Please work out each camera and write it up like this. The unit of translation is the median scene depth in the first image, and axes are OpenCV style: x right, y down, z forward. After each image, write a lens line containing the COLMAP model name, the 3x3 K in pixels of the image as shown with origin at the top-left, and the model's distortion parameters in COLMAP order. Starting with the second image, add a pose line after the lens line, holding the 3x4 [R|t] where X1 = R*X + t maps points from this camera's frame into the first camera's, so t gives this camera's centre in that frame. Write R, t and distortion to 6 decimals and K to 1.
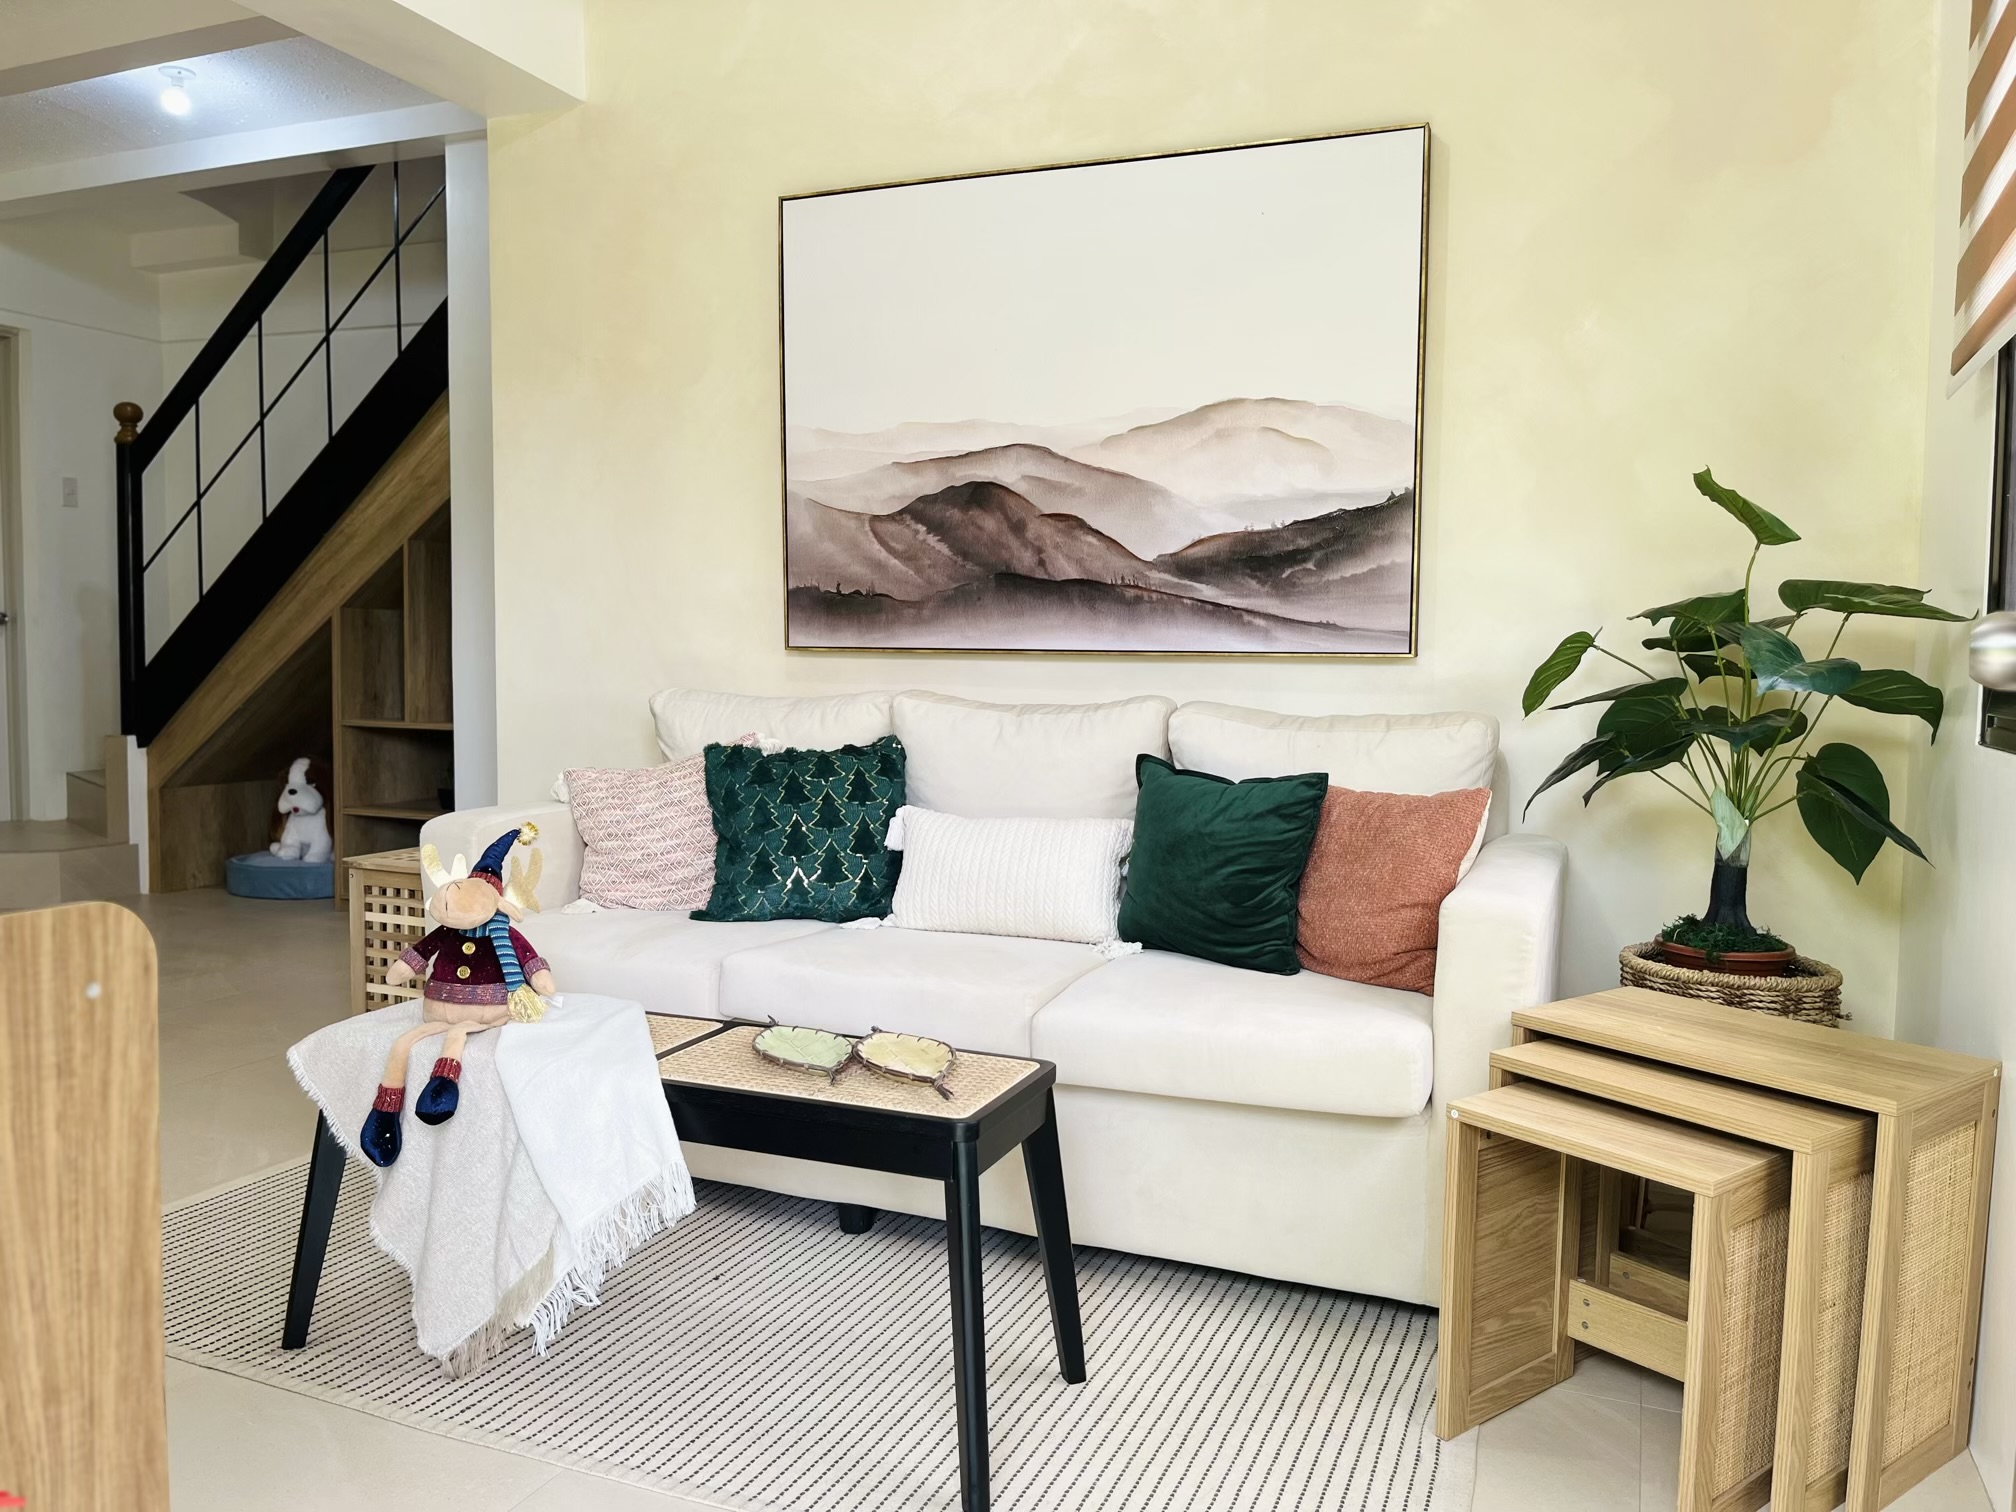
lens RADIAL K [[1523.8, 0, 1019.6], [0, 1523.8, 751.5], [0, 0, 1]] dist [0.058416, -0.088883]
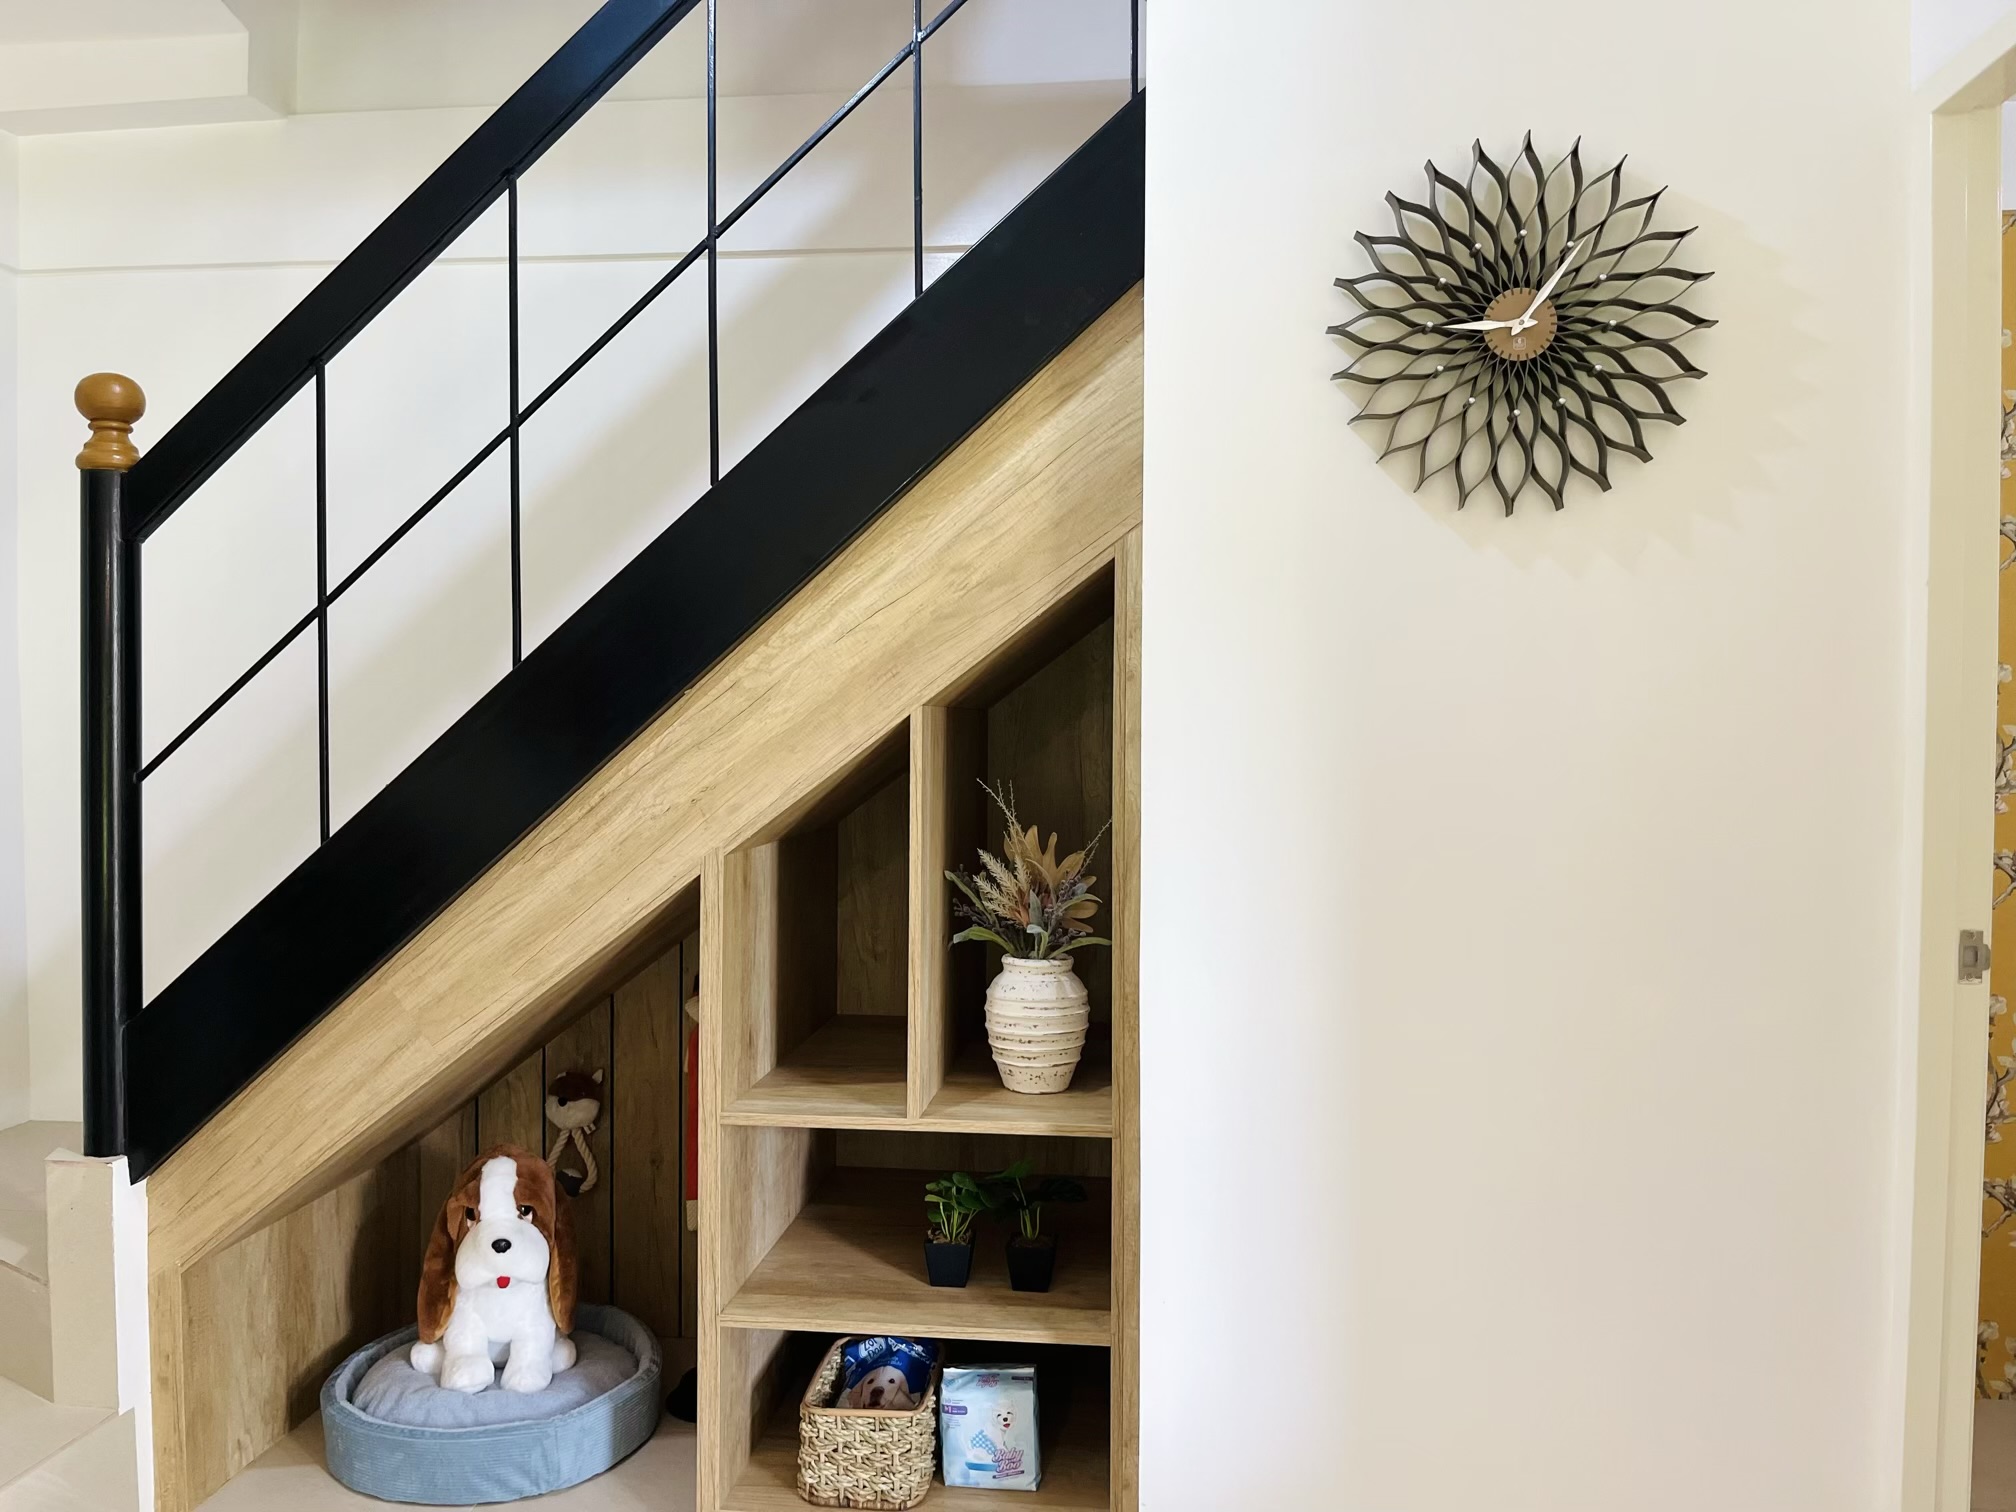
lens RADIAL K [[1523.8, 0, 998.1], [0, 1523.8, 763.0], [0, 0, 1]] dist [0.058416, -0.088883]
pose [[0.962321, -0.021706, 0.271050, -0.459151], [0.031242, 0.999034, -0.030914, -0.098889], [-0.270117, 0.038217, 0.962069, 0.526768]]
